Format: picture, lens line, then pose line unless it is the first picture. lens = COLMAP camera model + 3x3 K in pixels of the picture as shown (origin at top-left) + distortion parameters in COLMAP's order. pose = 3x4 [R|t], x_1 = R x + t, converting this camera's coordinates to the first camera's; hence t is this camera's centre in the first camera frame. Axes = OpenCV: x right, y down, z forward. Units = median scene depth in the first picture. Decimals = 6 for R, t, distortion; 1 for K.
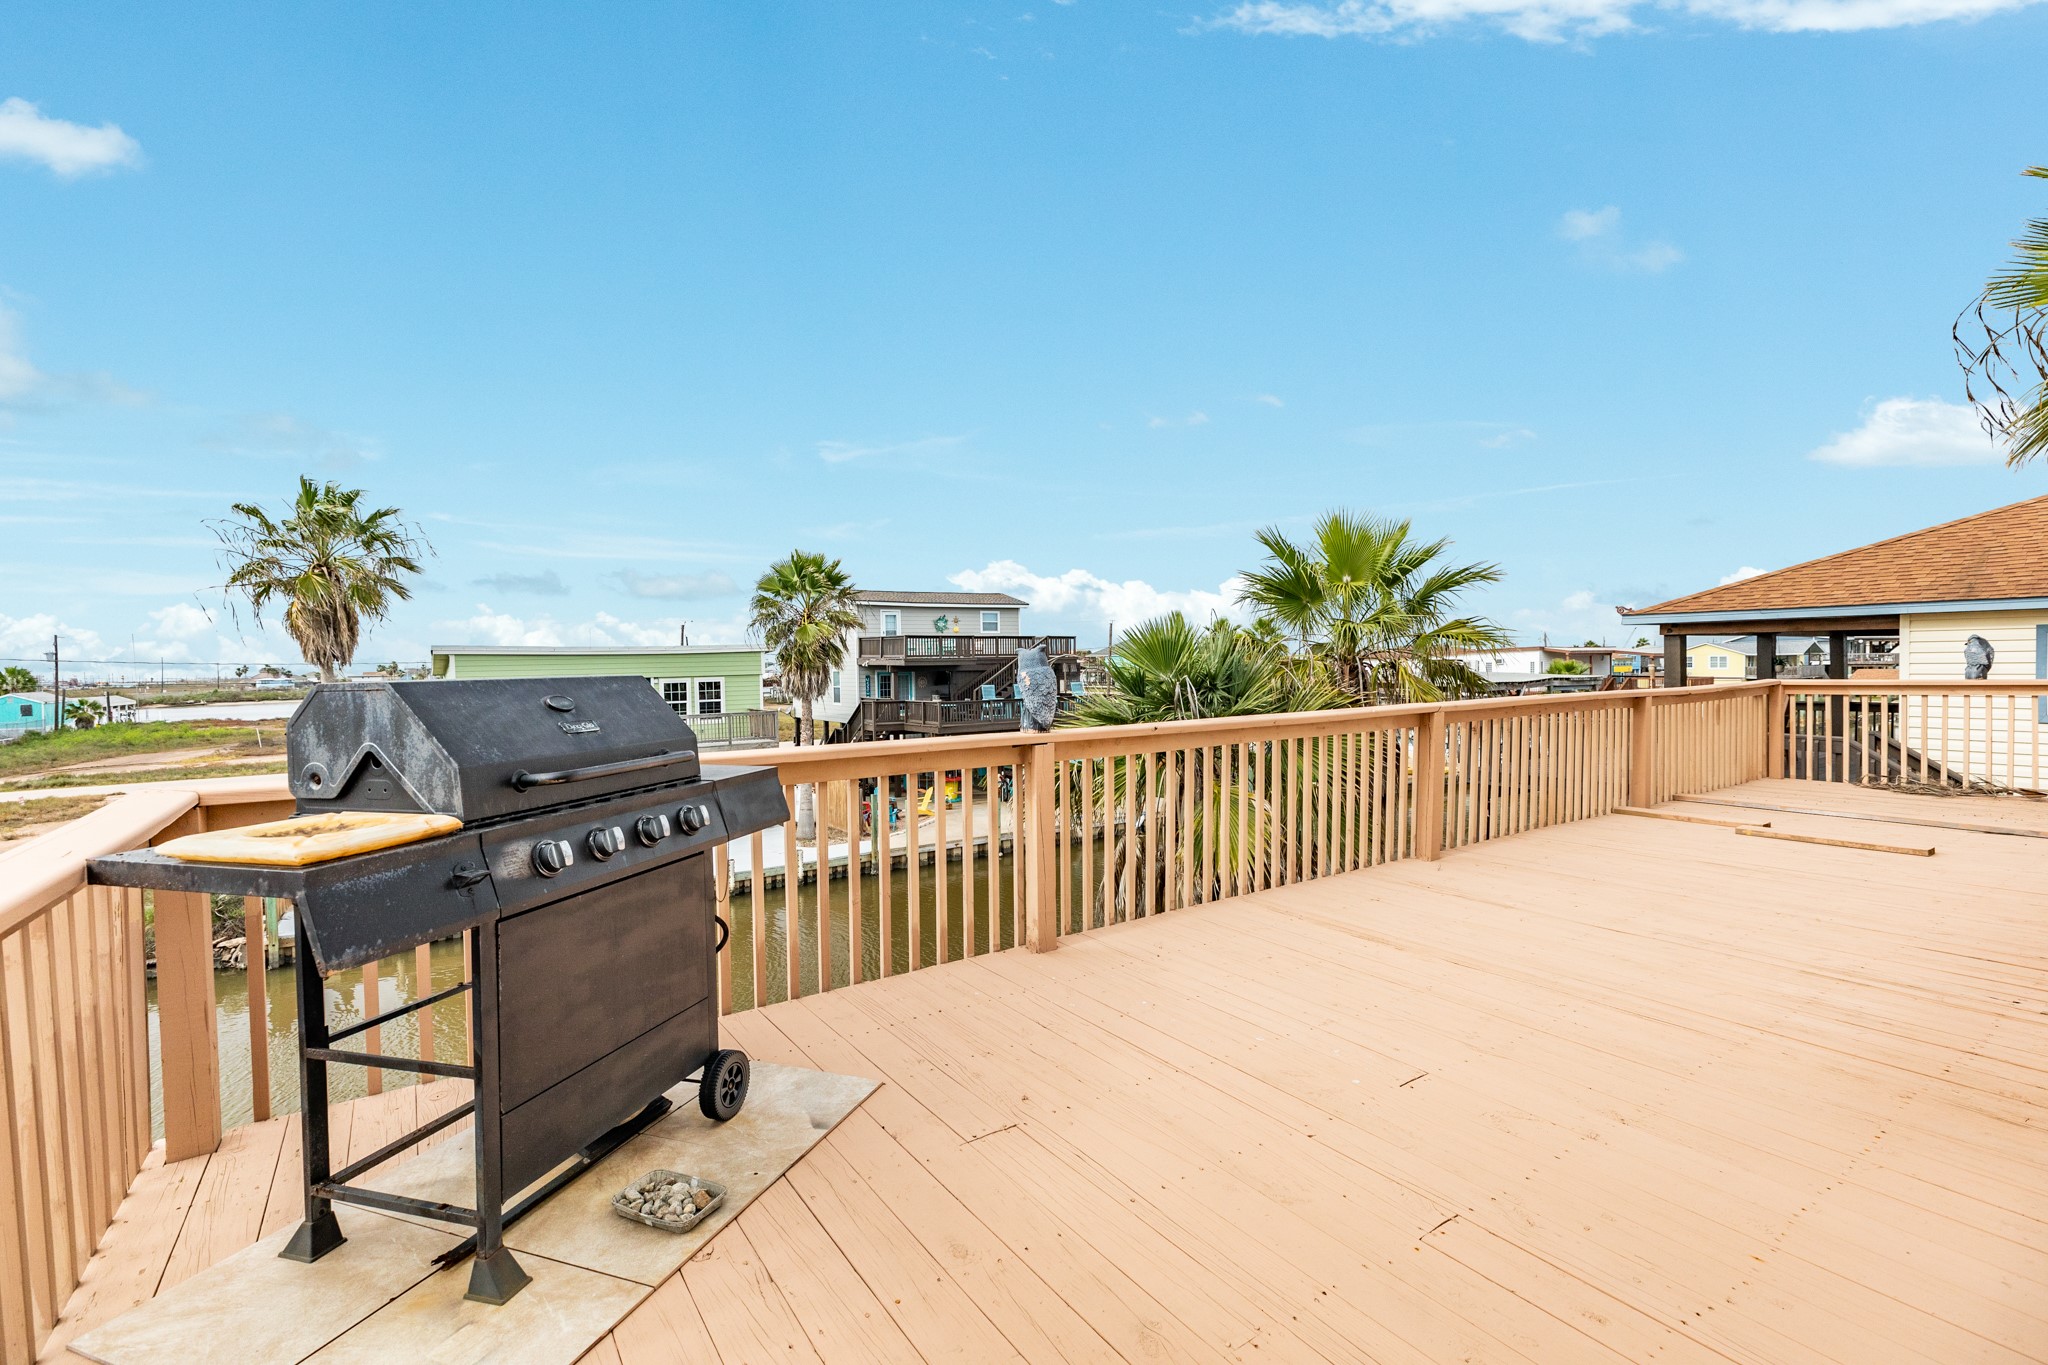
lens RADIAL K [[927.9, 0, 1028.3], [0, 927.9, 674.1], [0, 0, 1]] dist [0.014477, 0.000214]
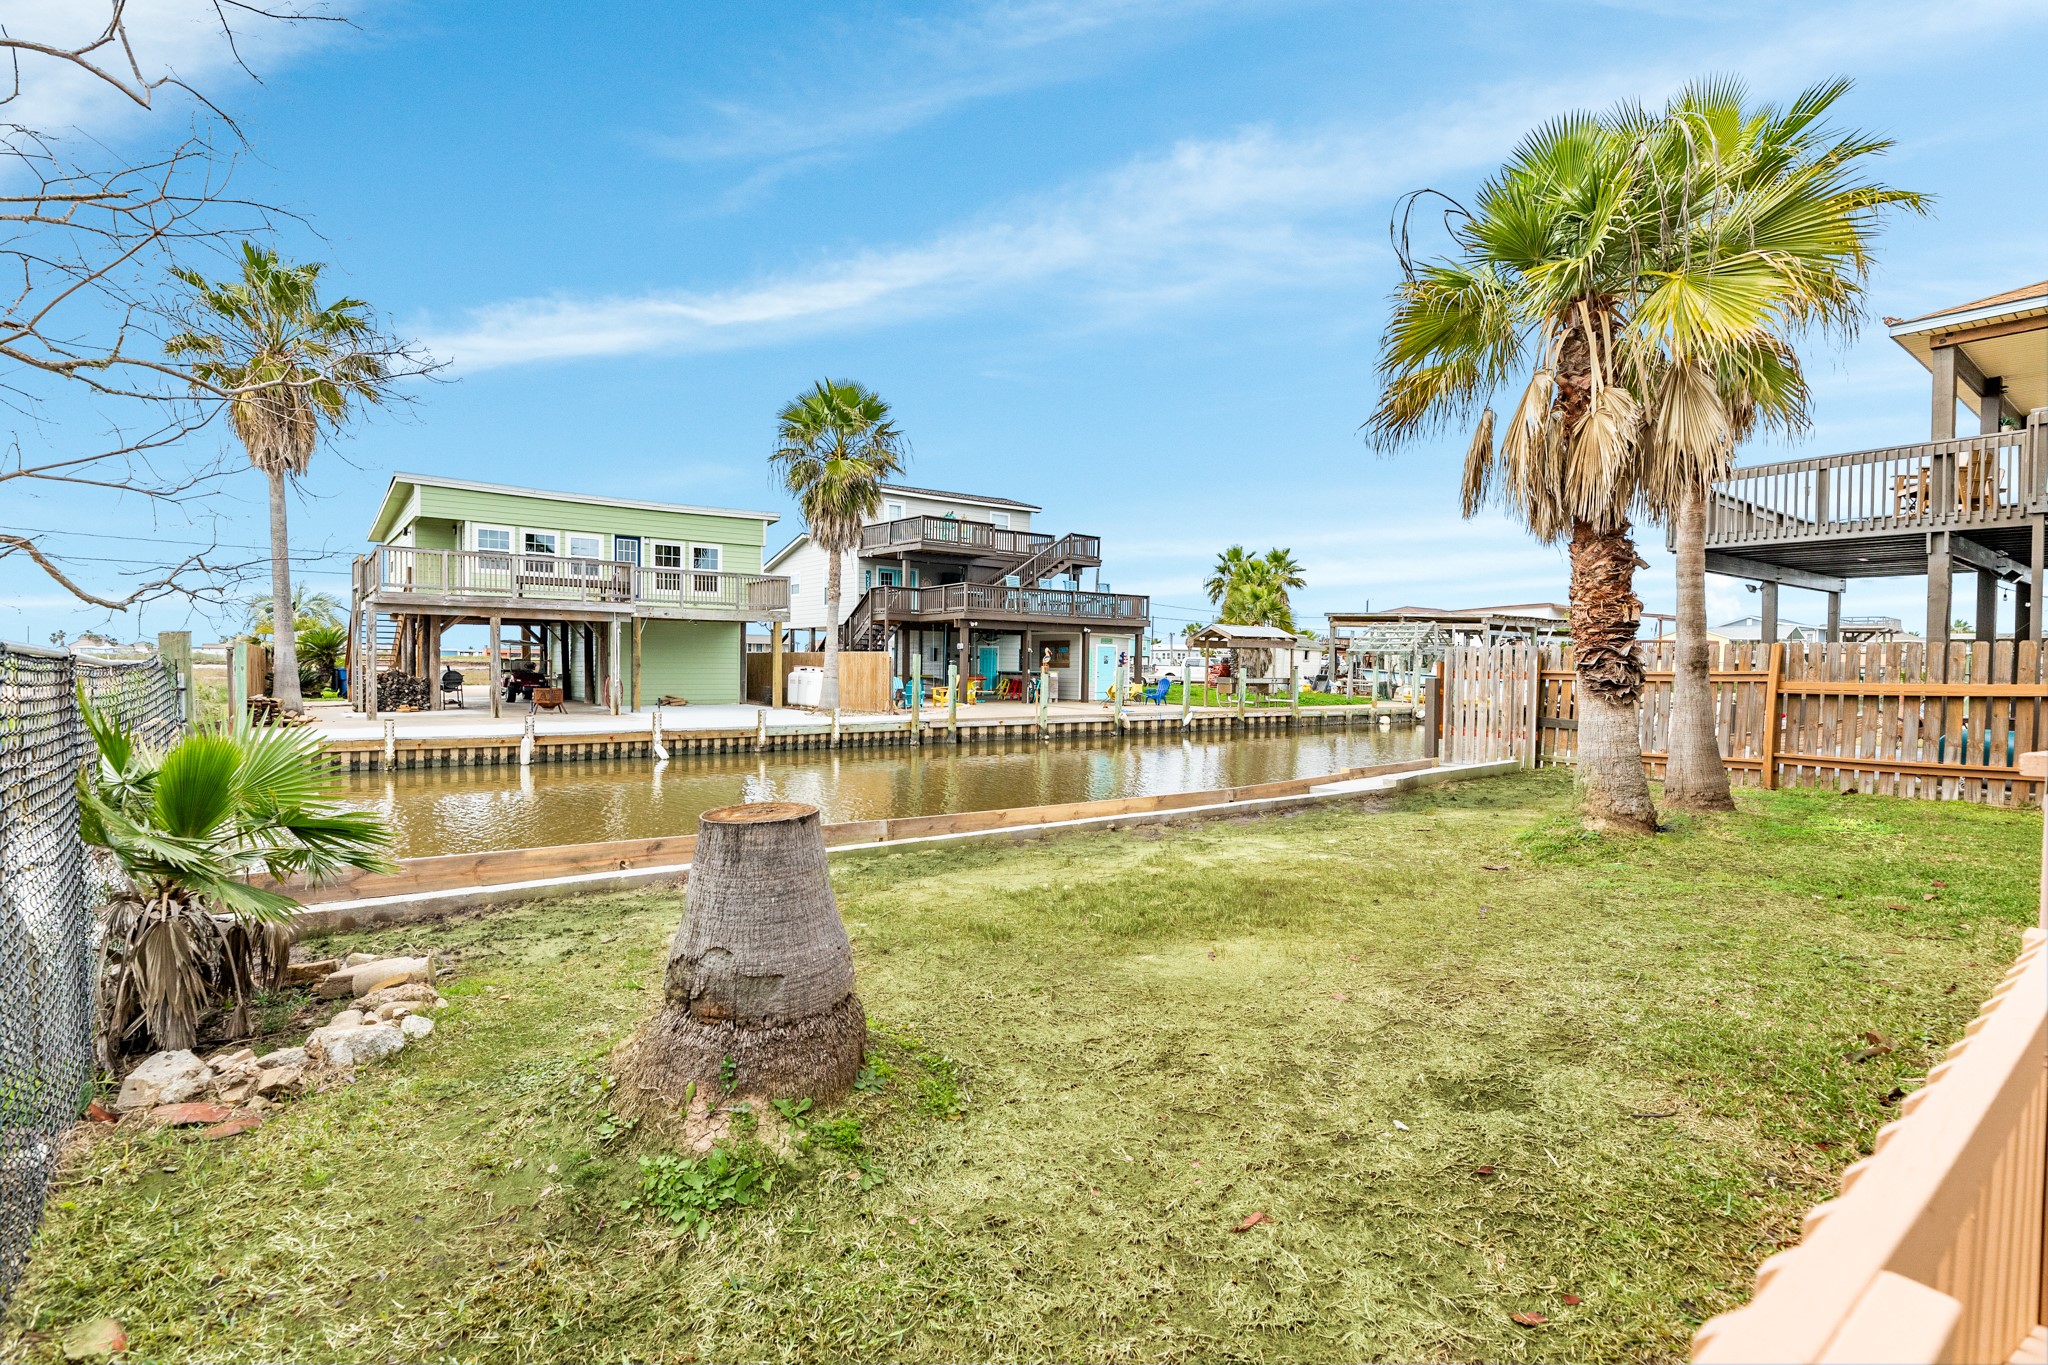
lens RADIAL K [[1008.9, 0, 1022.8], [0, 1008.9, 688.2], [0, 0, 1]] dist [0.003897, -0.000057]
pose [[0.997098, 0.026833, 0.071246, -0.111288], [-0.027025, 0.999633, 0.001735, 0.131763], [-0.071174, -0.003655, 0.997457, 0.033525]]
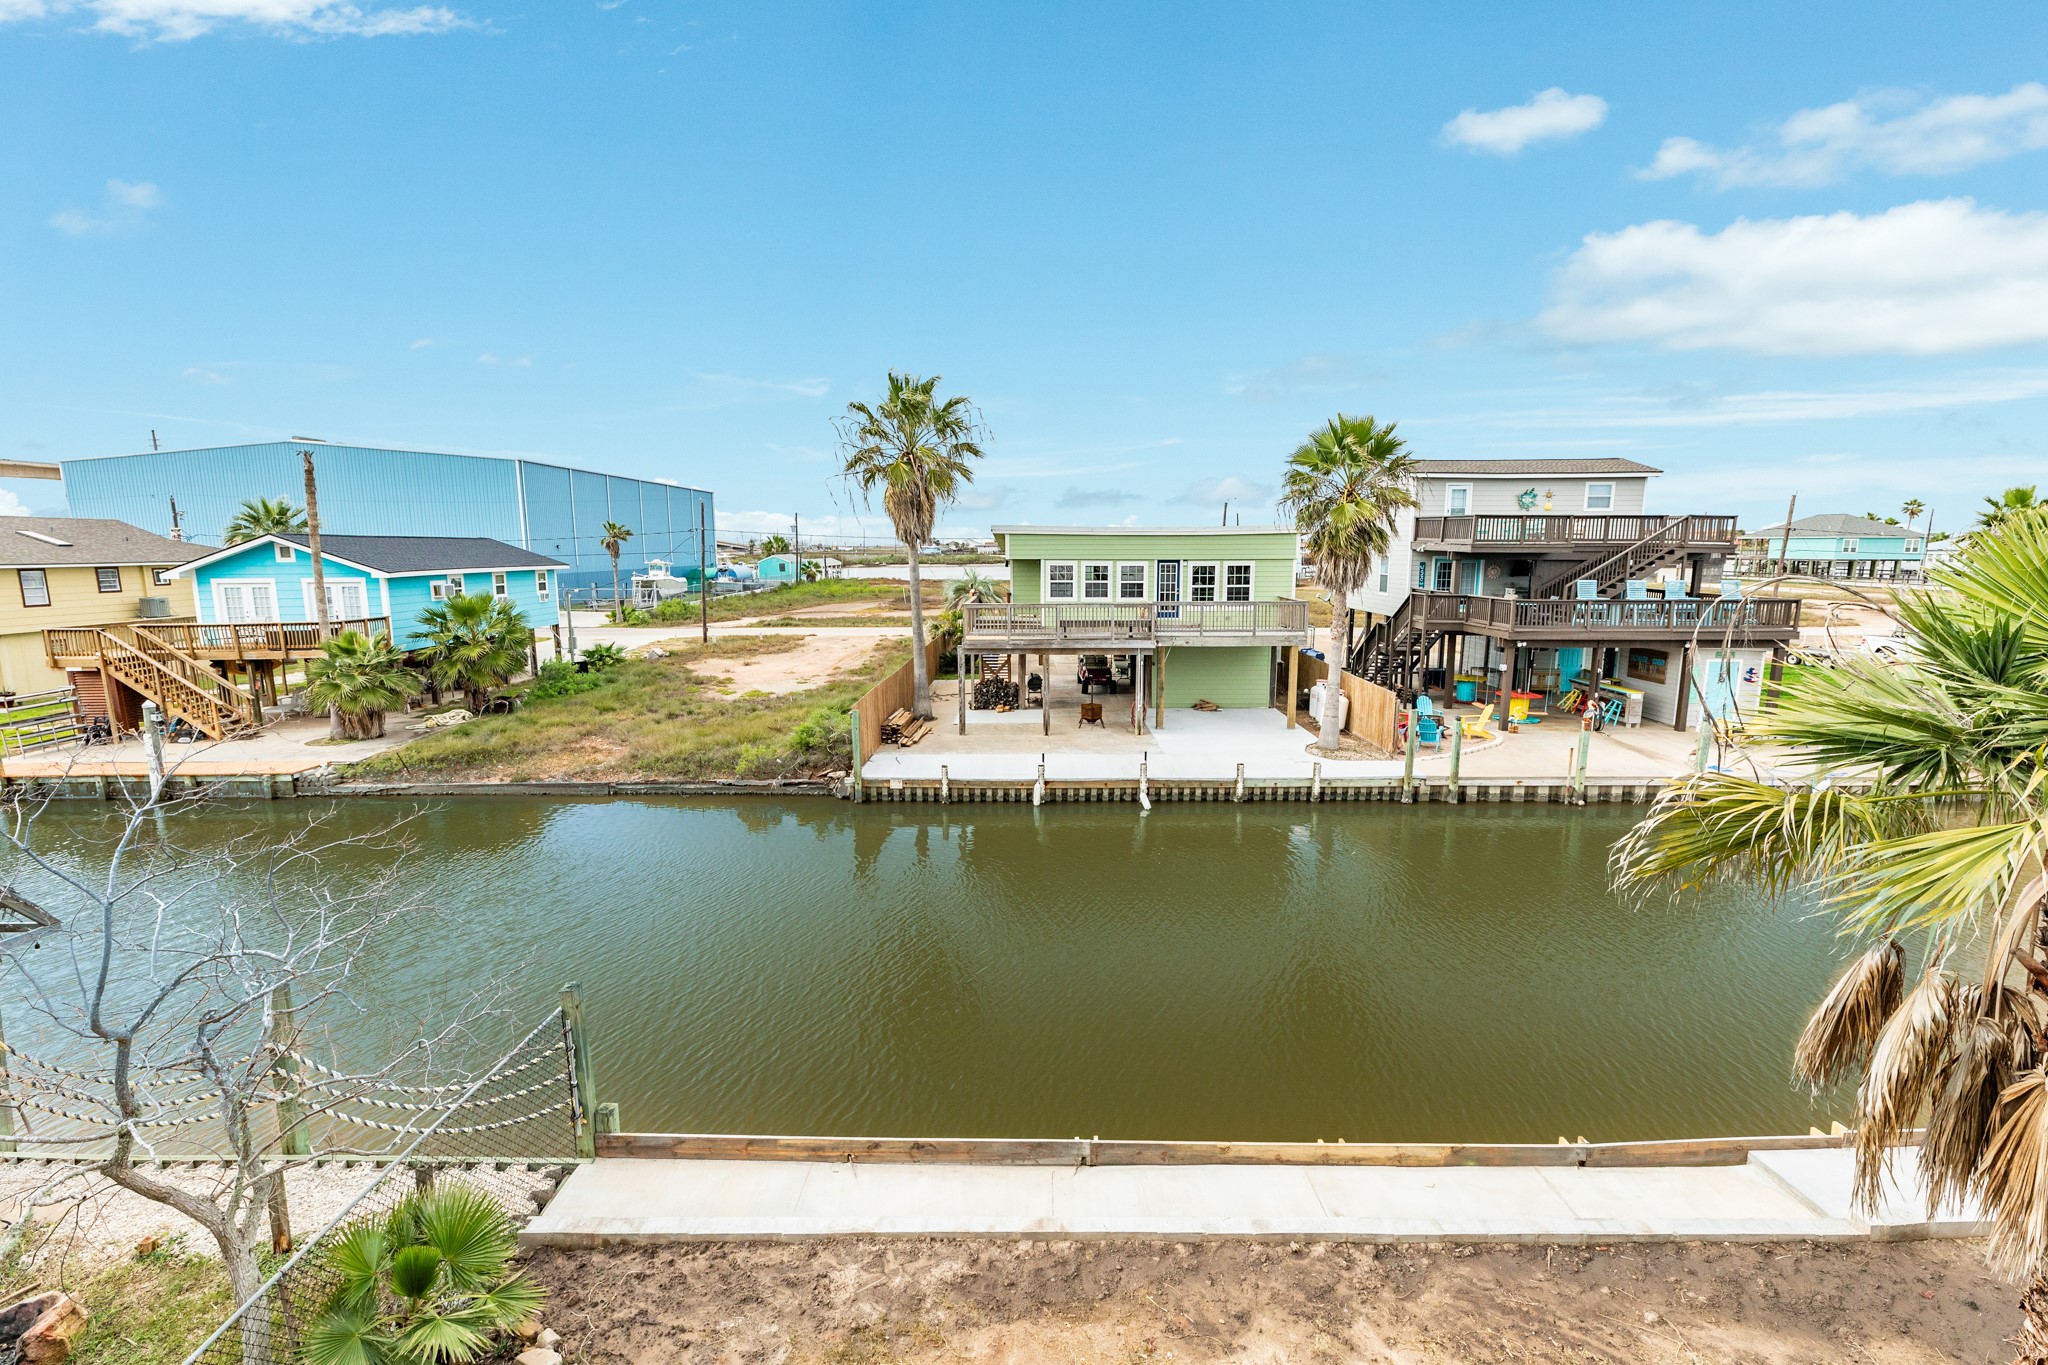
lens RADIAL K [[927.9, 0, 1019.4], [0, 927.9, 684.2], [0, 0, 1]] dist [0.014477, 0.000214]
pose [[0.833512, 0.100843, -0.543221, -0.007587], [-0.022409, 0.988563, 0.149133, -0.008547], [0.552047, -0.112131, 0.826239, 0.094935]]
